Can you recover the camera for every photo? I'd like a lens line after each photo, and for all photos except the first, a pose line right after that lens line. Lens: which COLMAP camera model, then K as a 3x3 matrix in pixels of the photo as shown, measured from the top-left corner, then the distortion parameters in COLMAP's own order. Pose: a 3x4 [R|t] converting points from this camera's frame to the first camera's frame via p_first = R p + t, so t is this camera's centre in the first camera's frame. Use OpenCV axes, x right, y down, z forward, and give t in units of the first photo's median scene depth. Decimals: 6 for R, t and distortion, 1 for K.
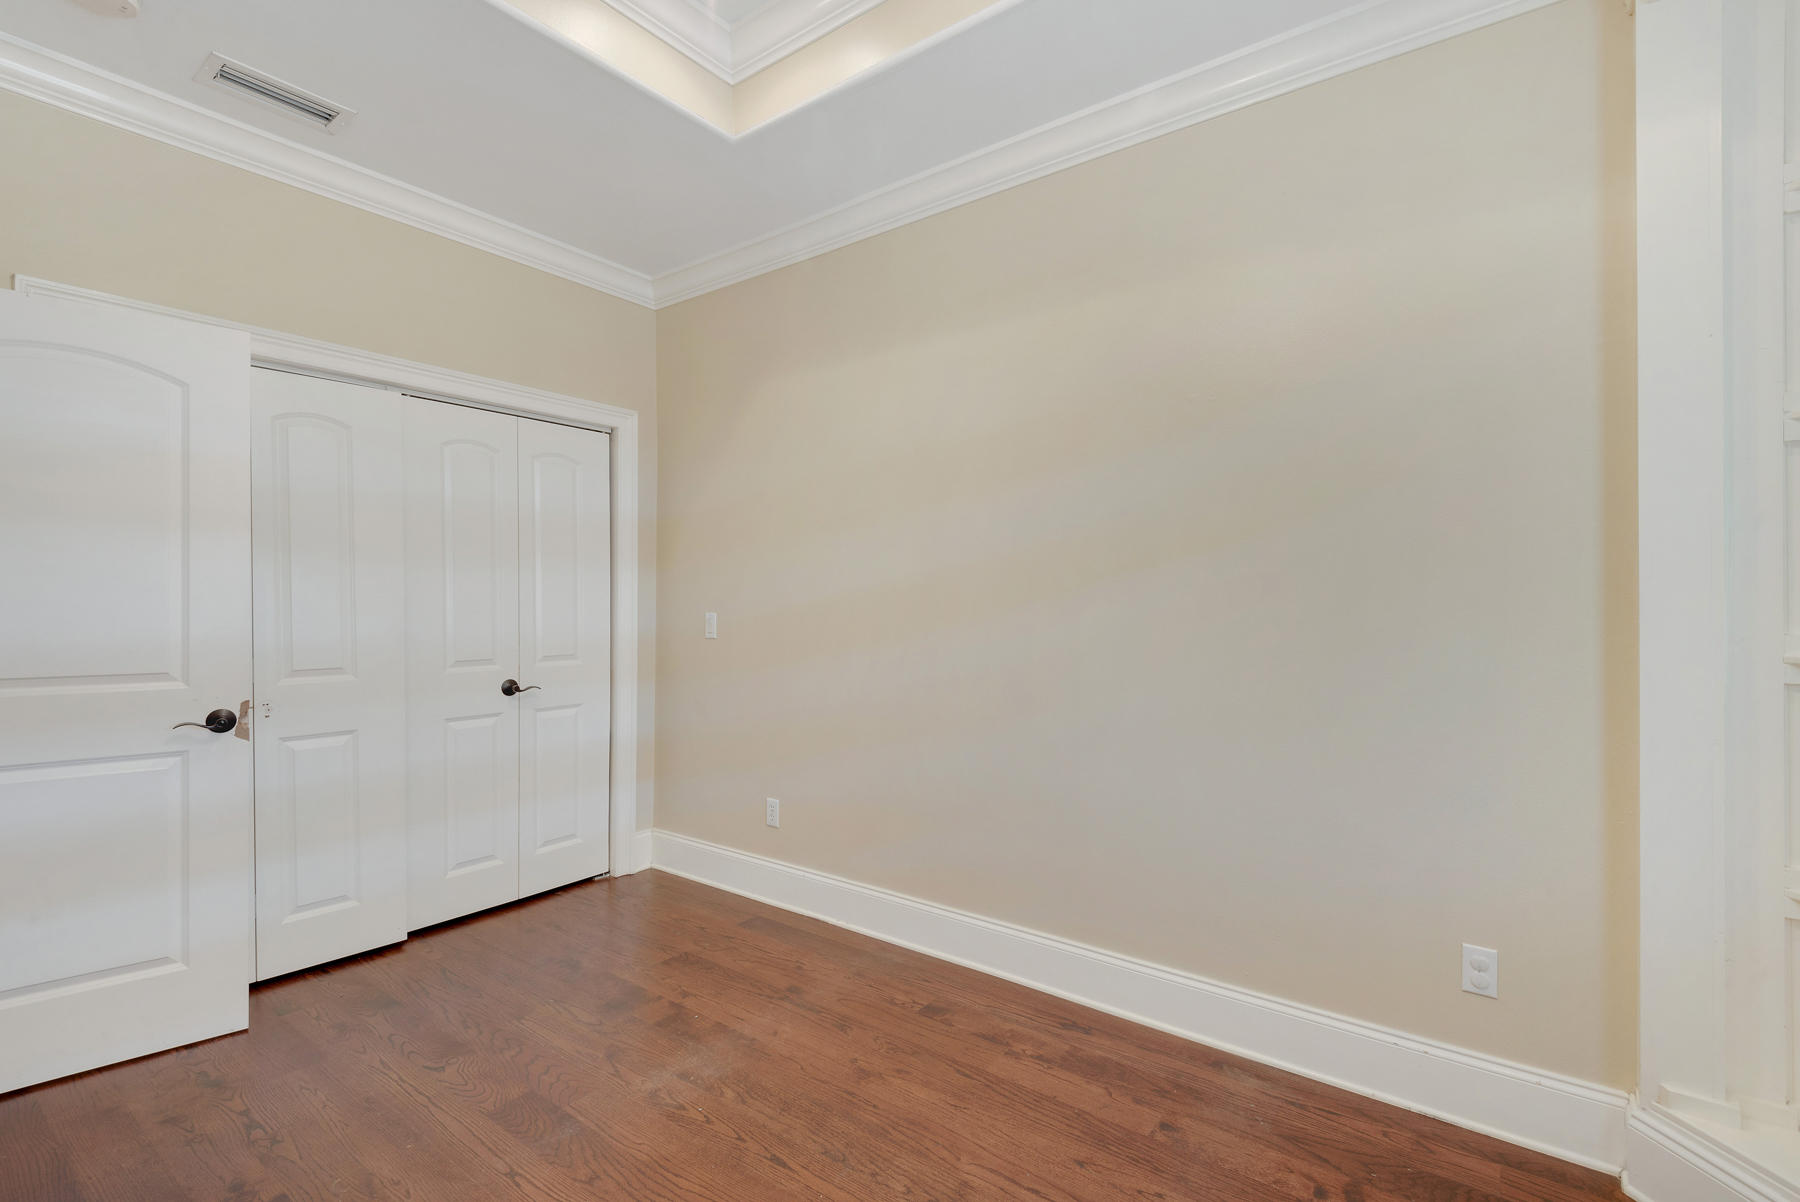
lens RADIAL K [[815.0, 0, 900.0], [0, 815.0, 601.0], [0, 0, 1]] dist [0.008475, -0.000399]
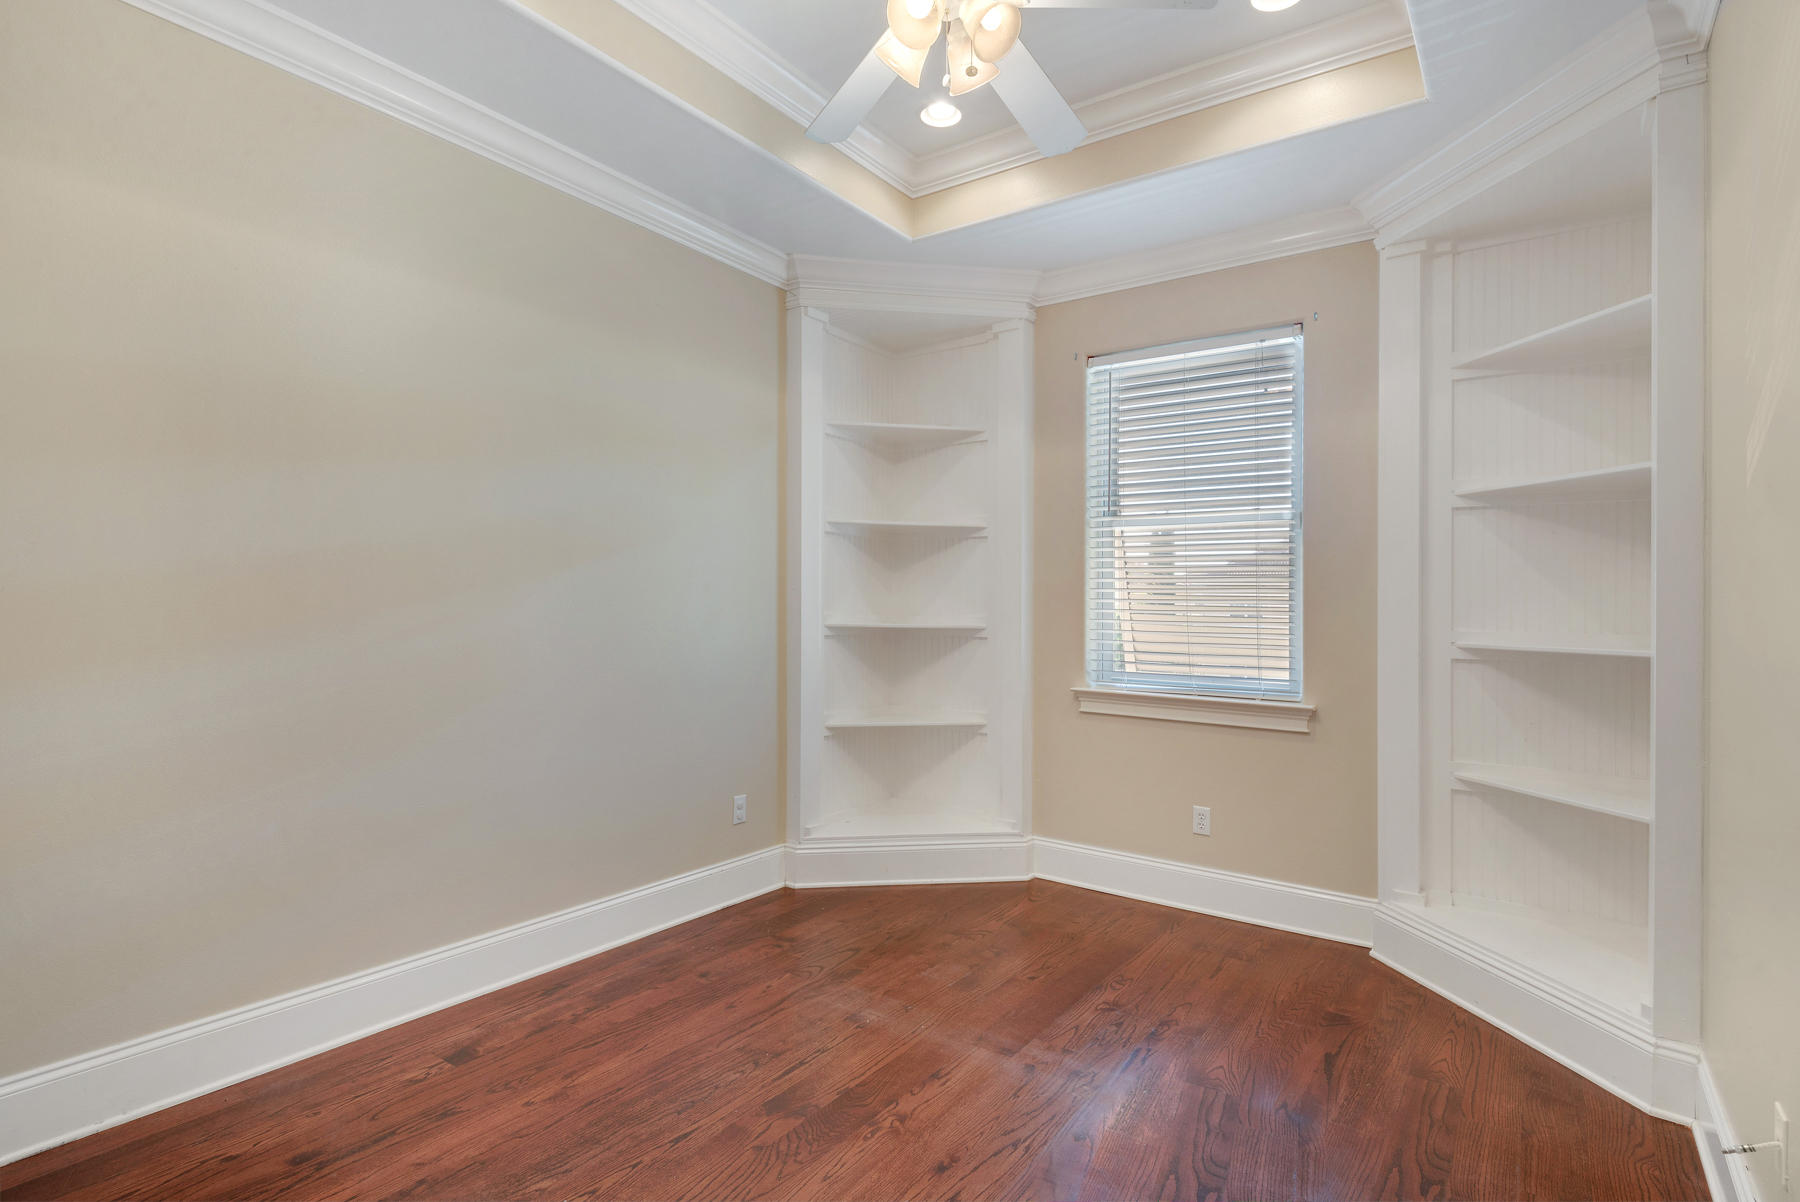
lens RADIAL K [[912.8, 0, 900.0], [0, 912.8, 601.0], [0, 0, 1]] dist [0.001264, -0.000643]
pose [[-0.018069, -0.006455, 0.999816, -1.145150], [-0.016856, 0.999839, 0.006151, -0.005694], [-0.999695, -0.016742, -0.018175, 0.662212]]
